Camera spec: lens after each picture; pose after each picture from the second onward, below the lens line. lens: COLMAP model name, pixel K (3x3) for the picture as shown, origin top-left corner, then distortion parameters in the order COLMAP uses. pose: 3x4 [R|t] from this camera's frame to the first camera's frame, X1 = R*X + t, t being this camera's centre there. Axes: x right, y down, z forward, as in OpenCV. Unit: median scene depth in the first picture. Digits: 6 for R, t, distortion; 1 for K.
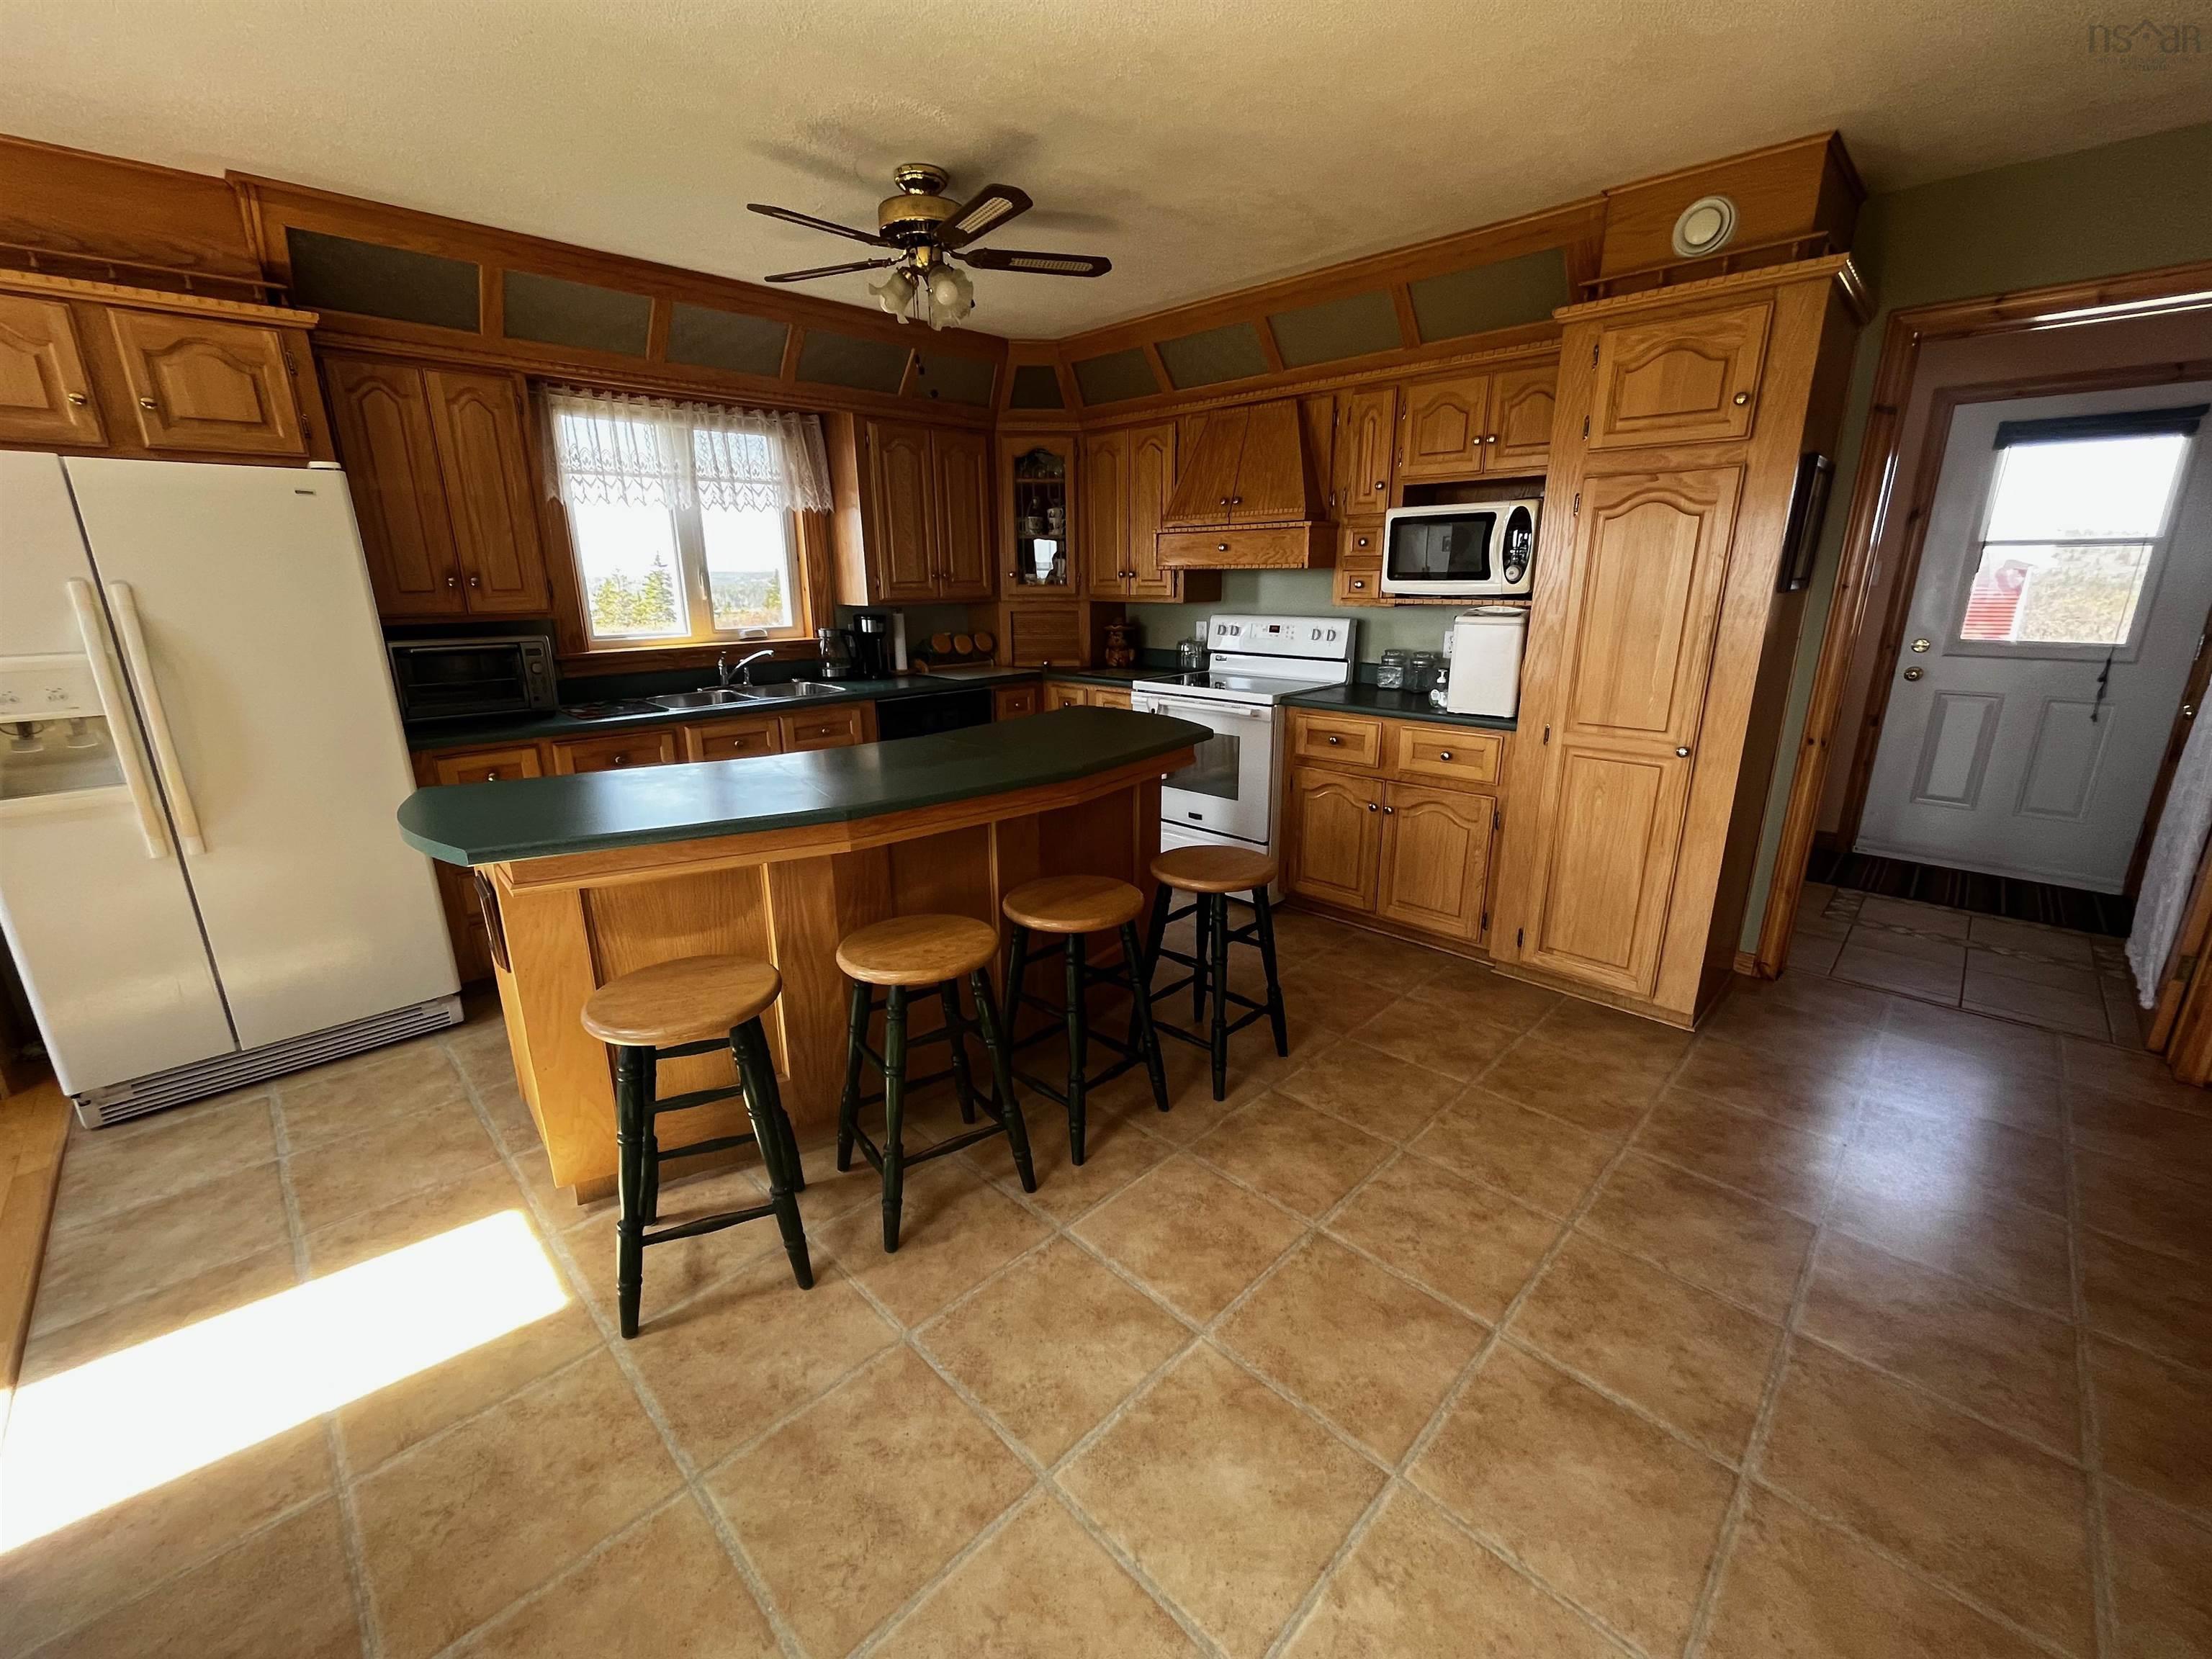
lens RADIAL K [[887.8, 0, 1106.9], [0, 887.8, 819.7], [0, 0, 1]] dist [0.000193, -0.000338]
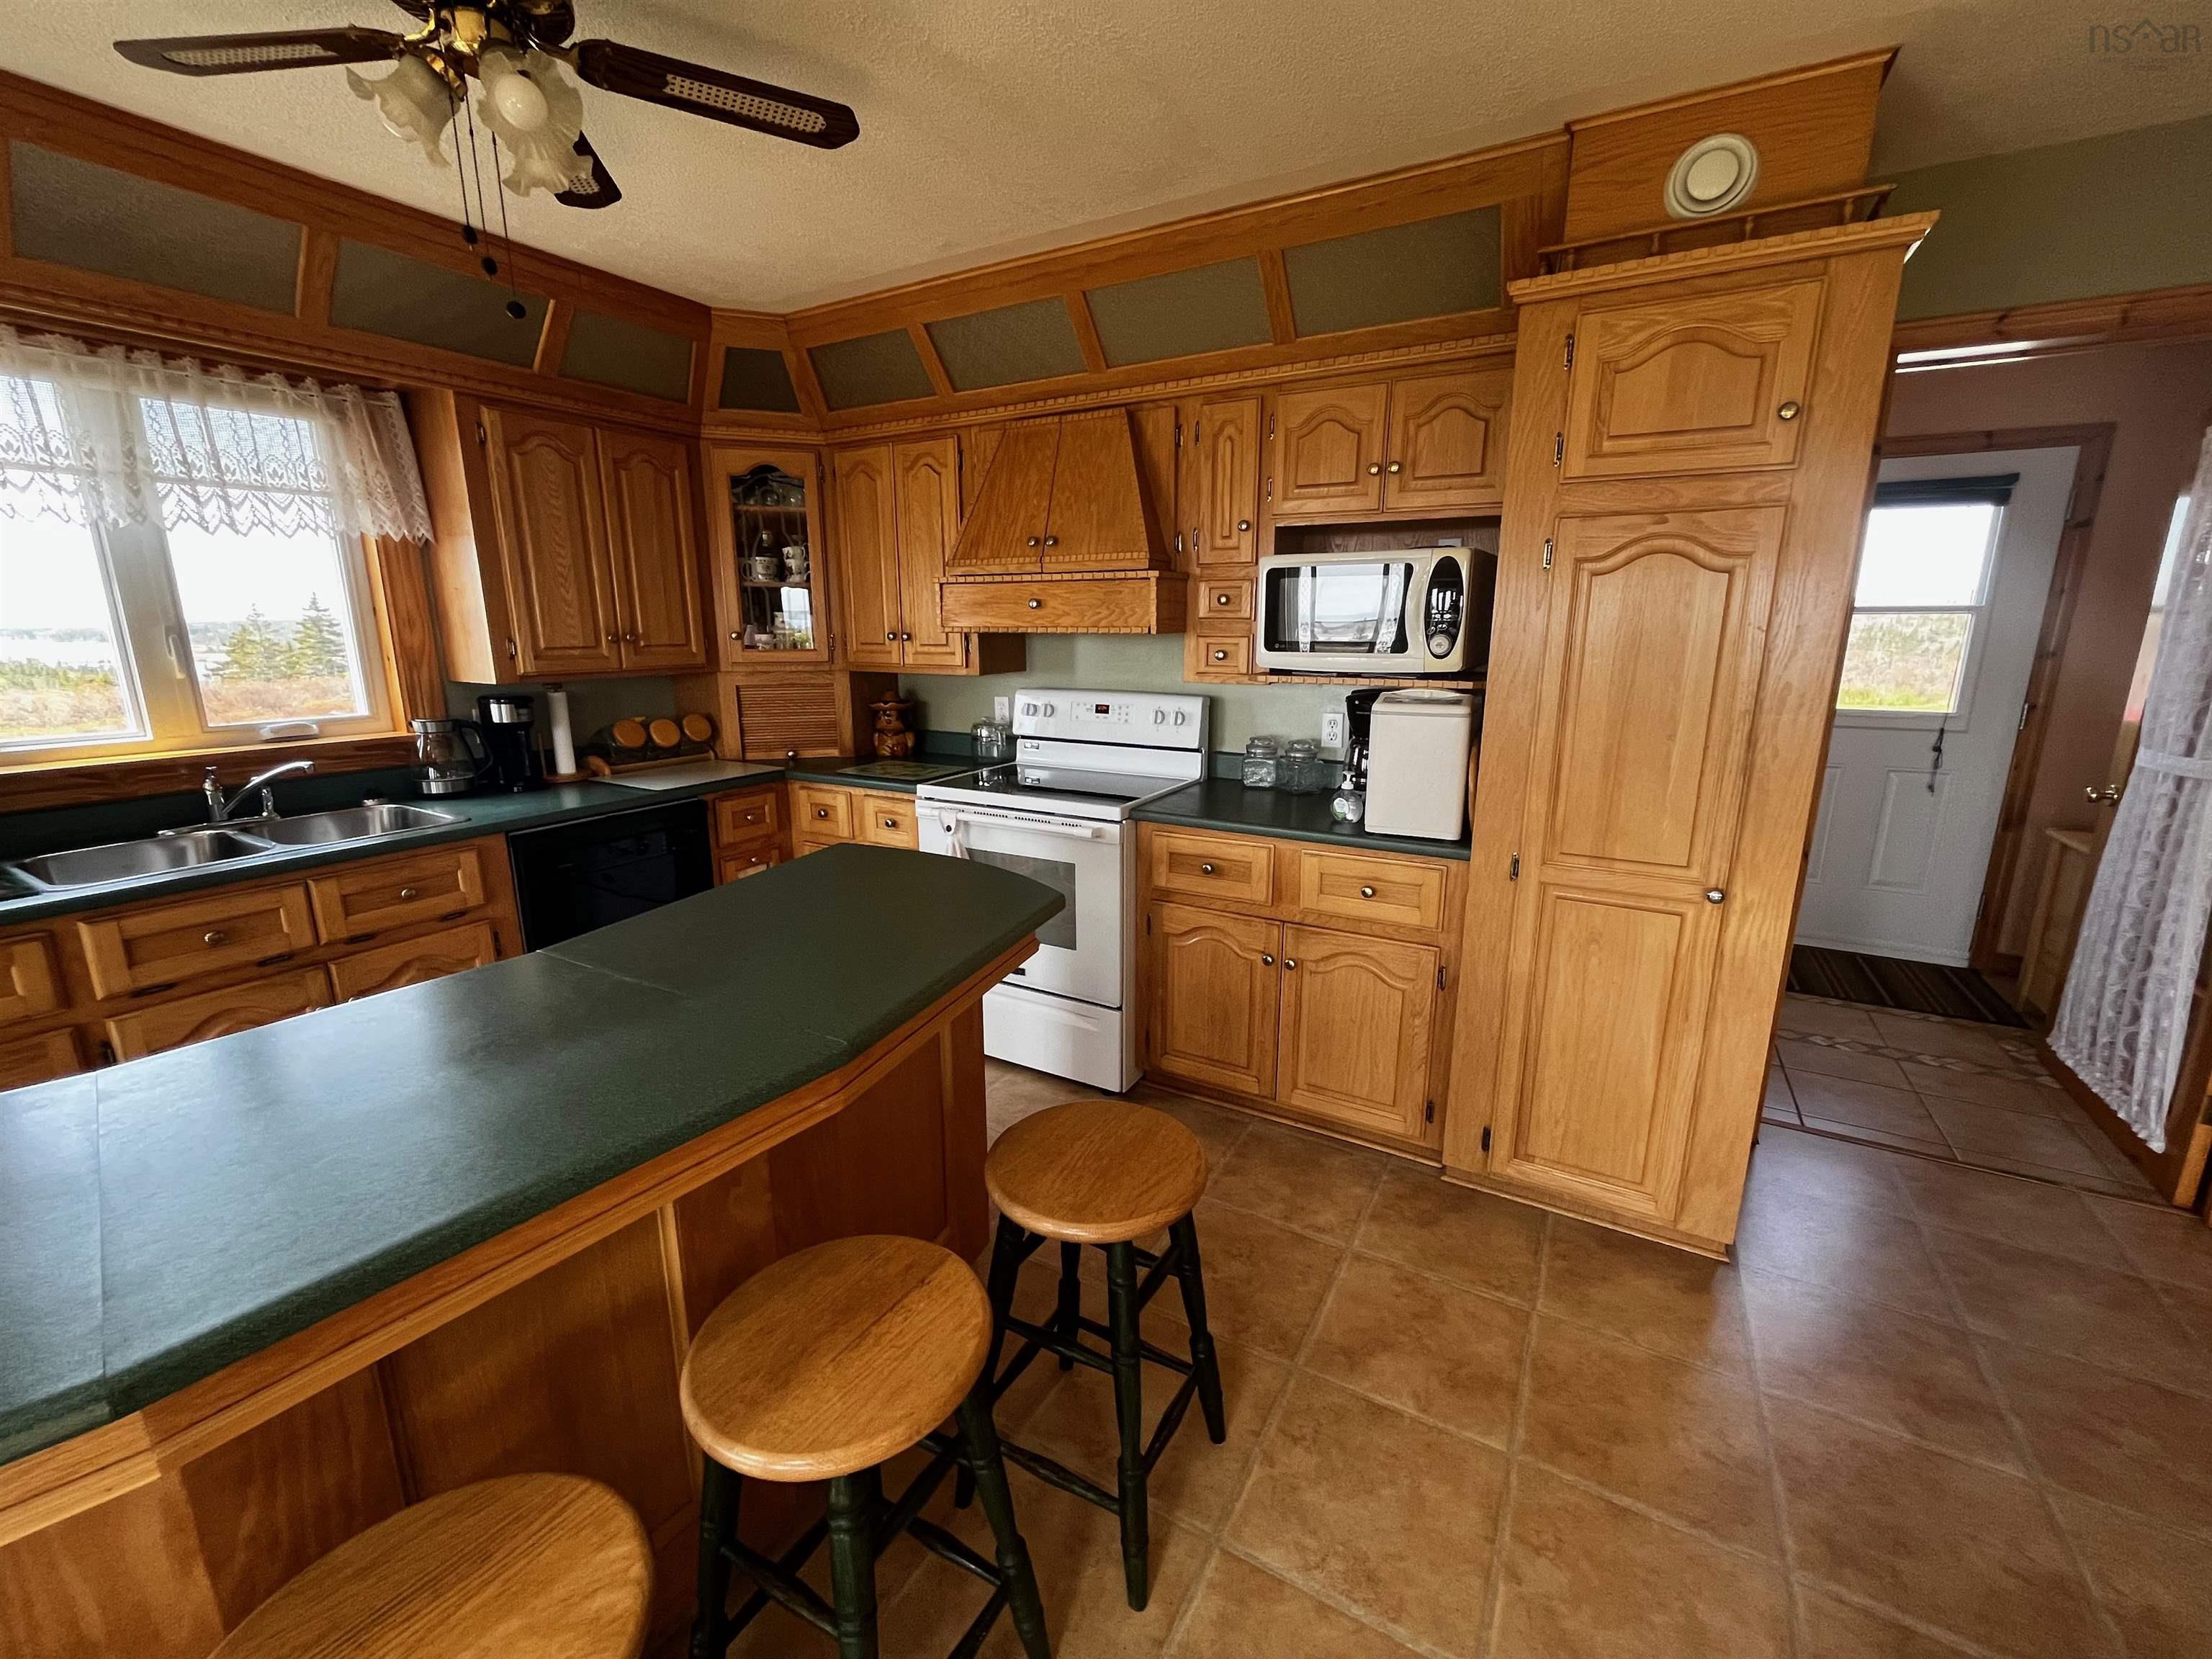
lens RADIAL K [[887.8, 0, 1106.9], [0, 887.8, 819.7], [0, 0, 1]] dist [0.000193, -0.000338]
pose [[0.966696, -0.048700, 0.251251, -0.004406], [0.061882, 0.997076, -0.044827, -0.100319], [-0.248333, 0.058882, 0.966883, 0.312142]]
